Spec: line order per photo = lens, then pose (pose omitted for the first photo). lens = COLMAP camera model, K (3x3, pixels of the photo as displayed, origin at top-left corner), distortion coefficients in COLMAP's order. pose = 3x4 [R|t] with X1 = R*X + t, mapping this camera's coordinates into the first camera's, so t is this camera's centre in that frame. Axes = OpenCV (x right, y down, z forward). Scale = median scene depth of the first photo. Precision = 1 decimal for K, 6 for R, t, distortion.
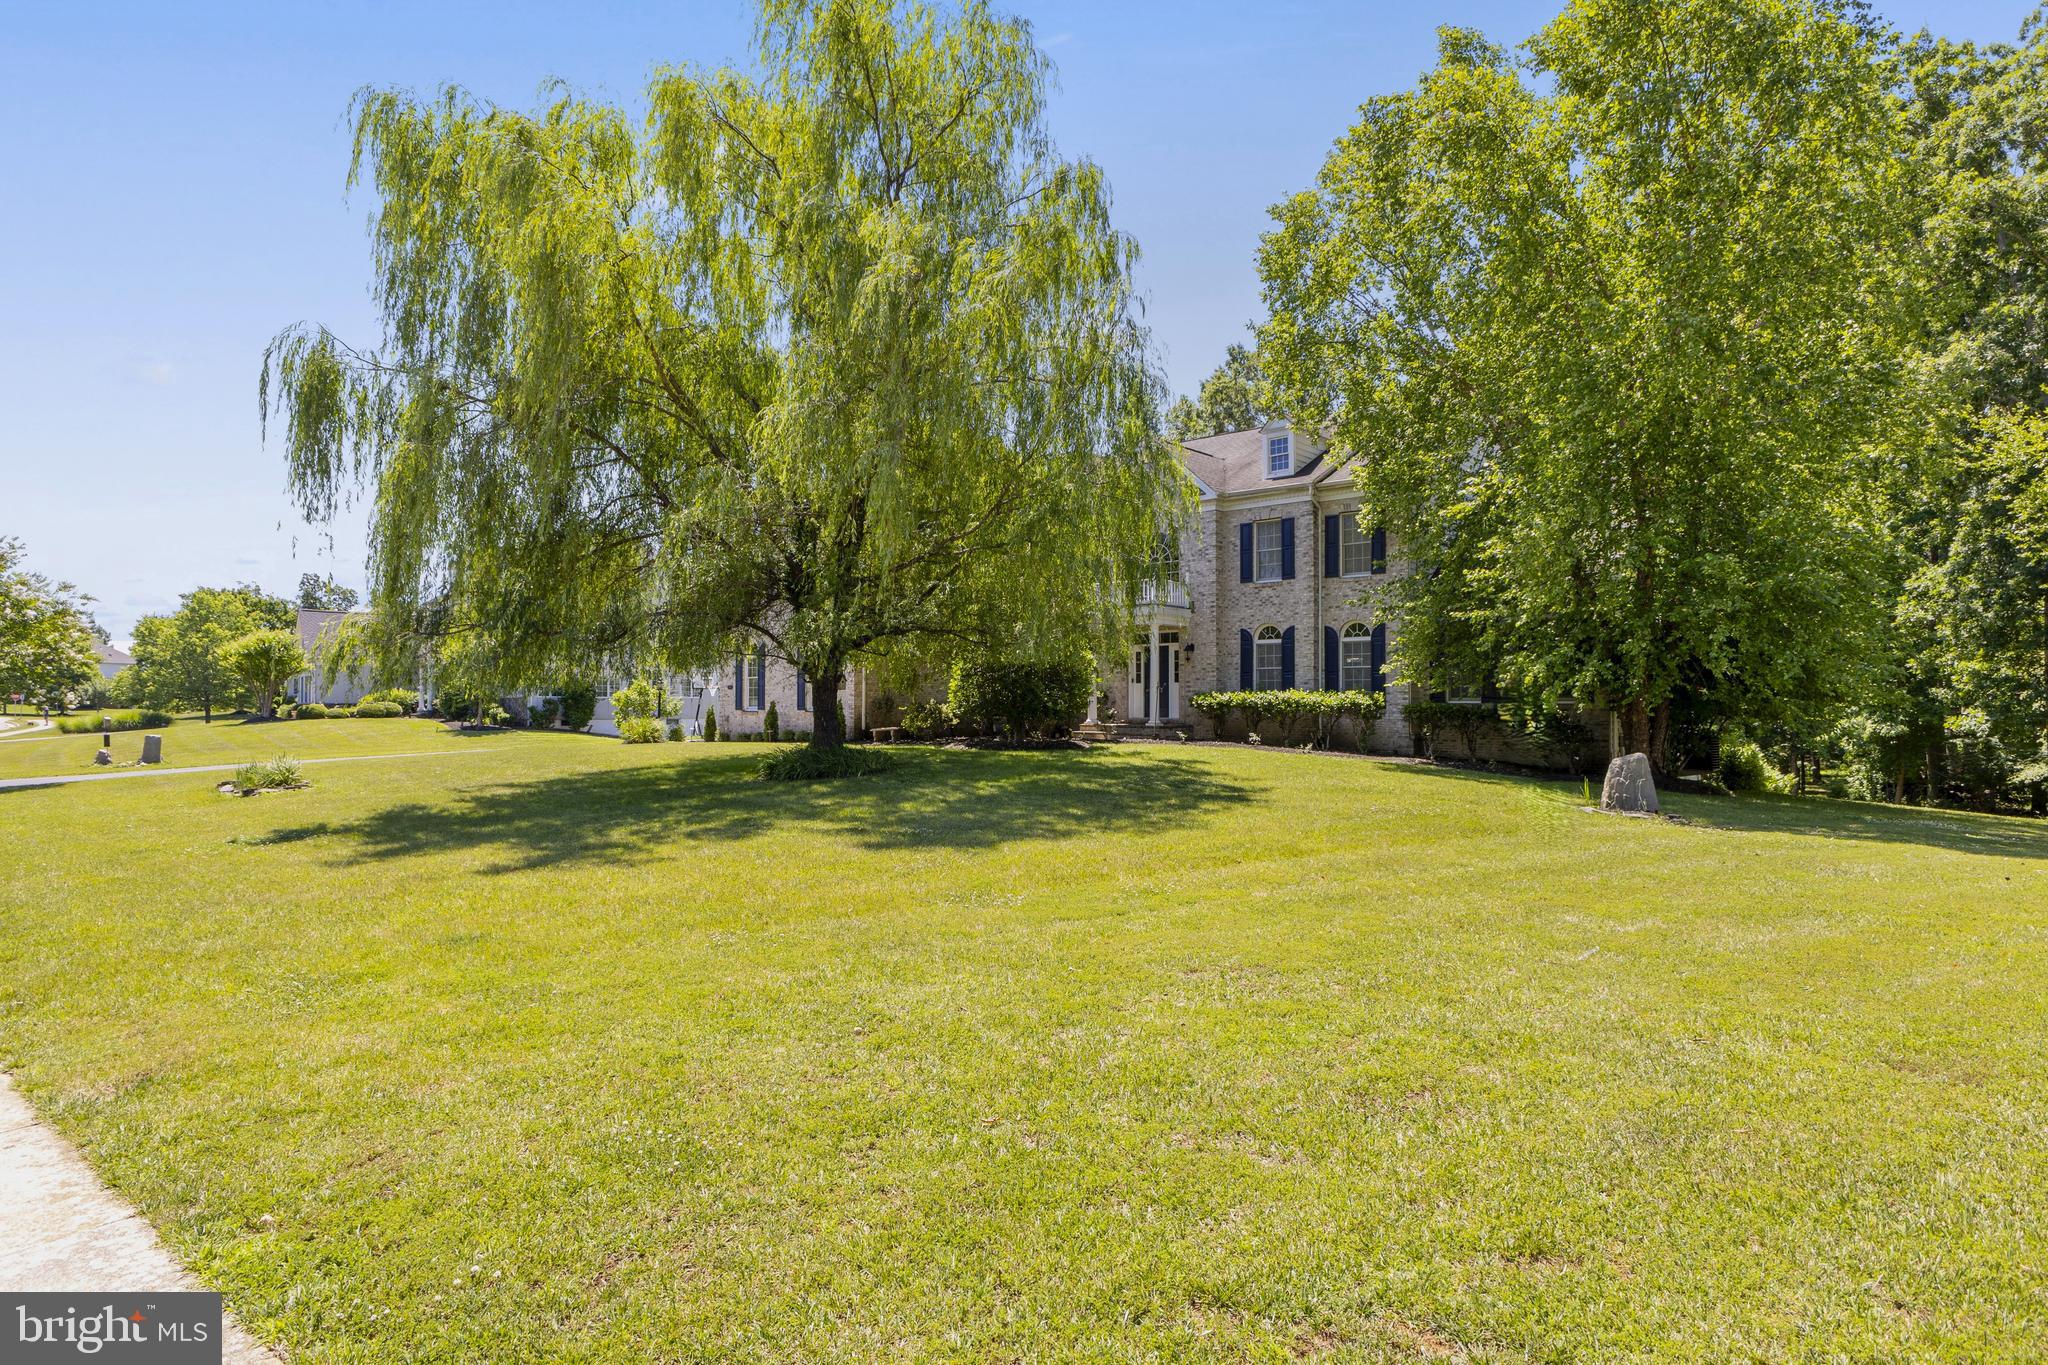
lens RADIAL K [[893.0, 0, 1024.0], [0, 893.0, 682.5], [0, 0, 1]] dist [0.014584, -0.000192]
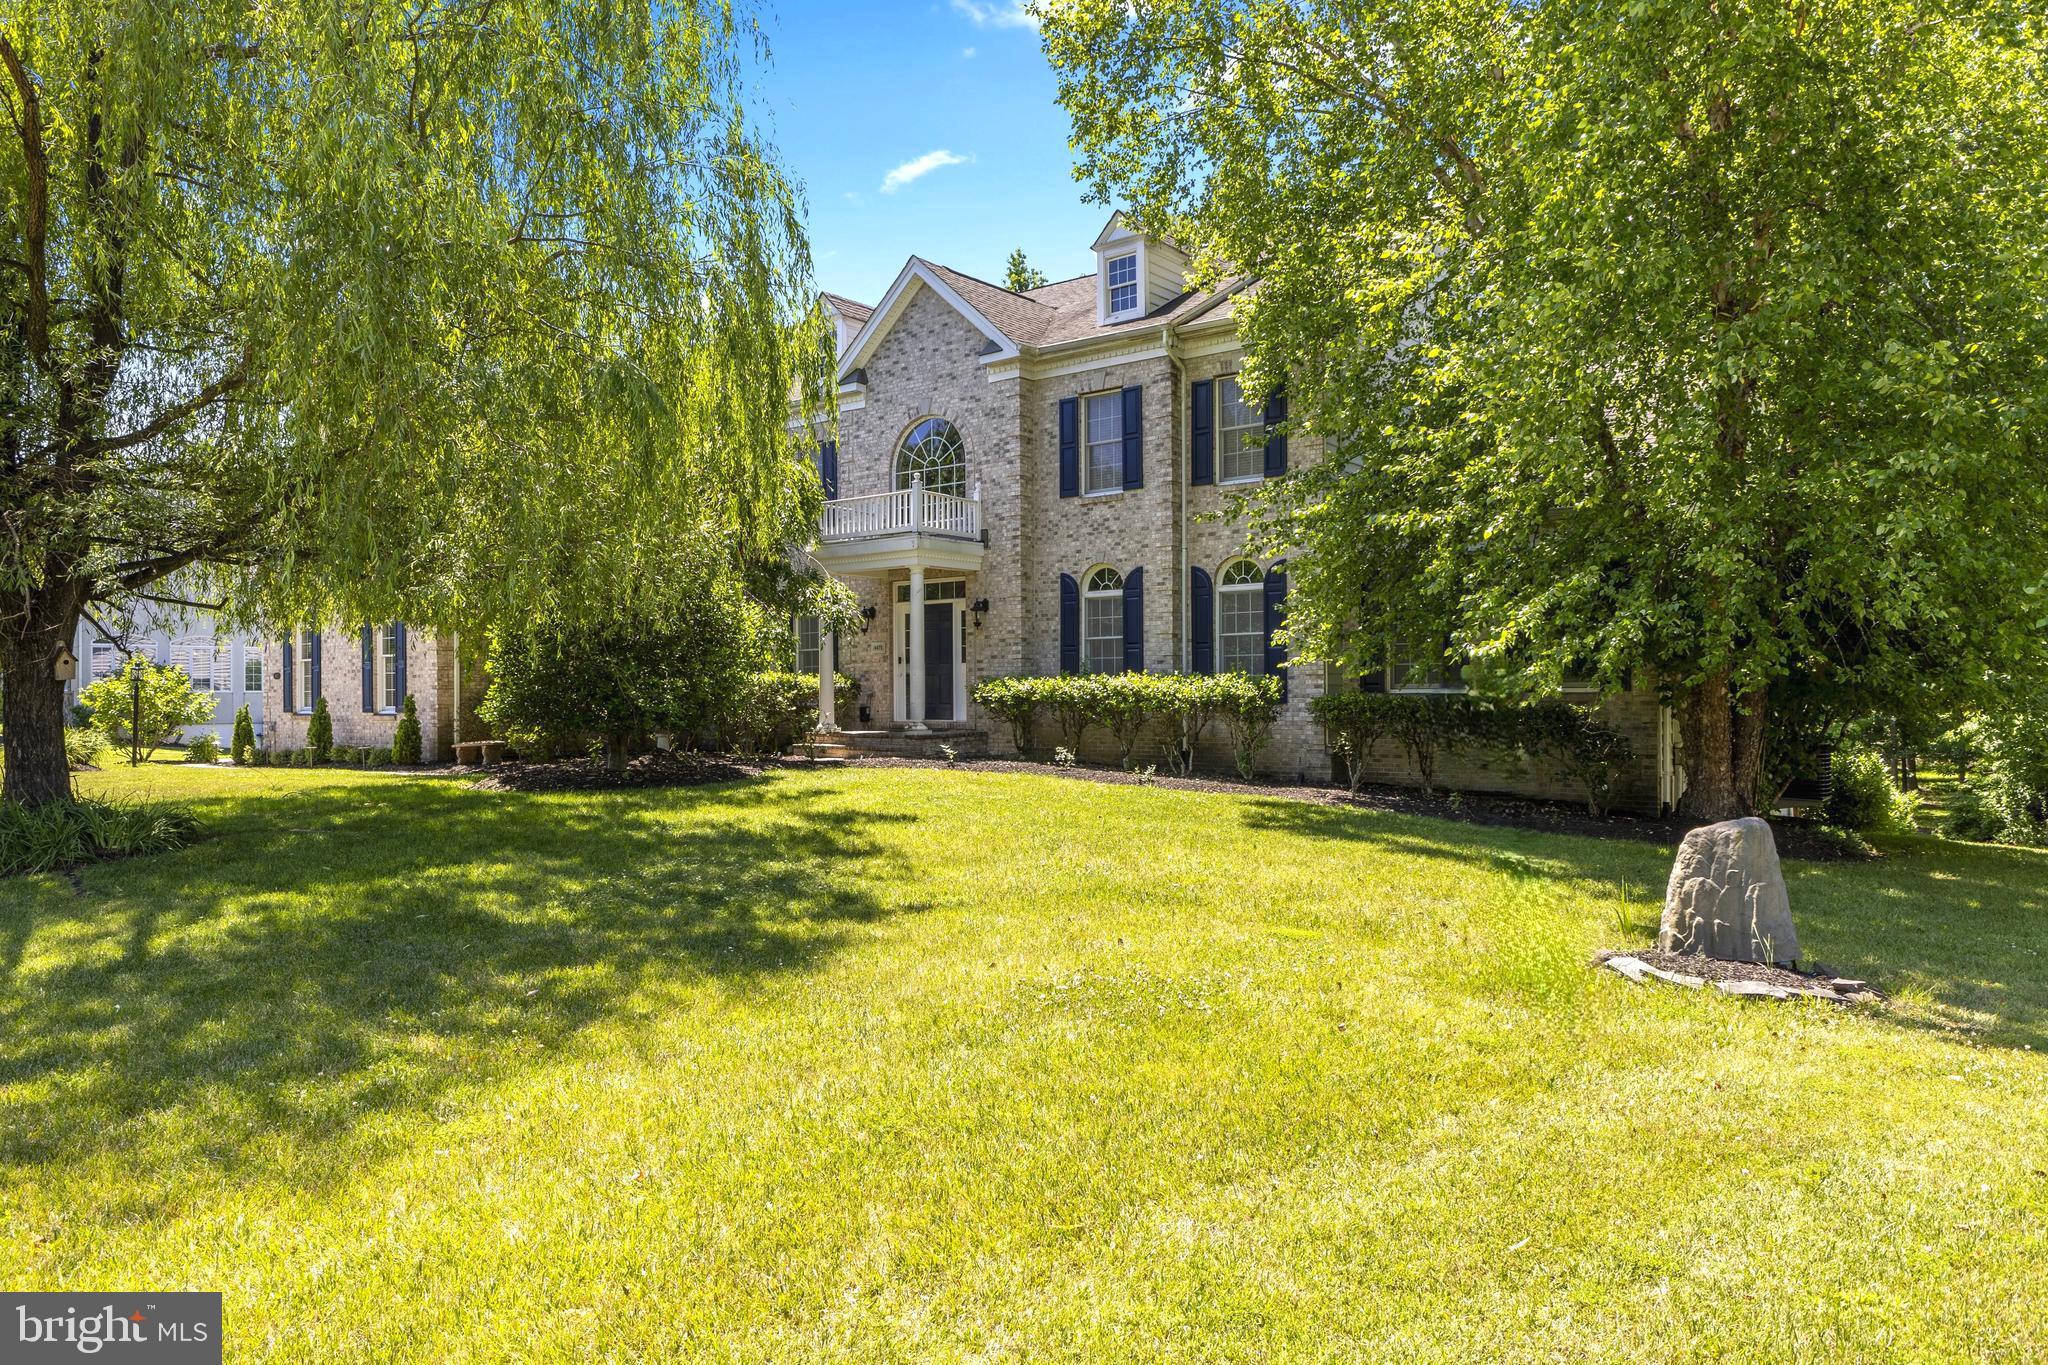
lens RADIAL K [[1013.7, 0, 1023.5], [0, 1013.7, 686.7], [0, 0, 1]] dist [0.030179, 0.000243]
pose [[0.999337, -0.007510, 0.035620, 0.198701], [0.006953, 0.999852, 0.015745, 0.006130], [-0.035733, -0.015487, 0.999241, 0.321287]]
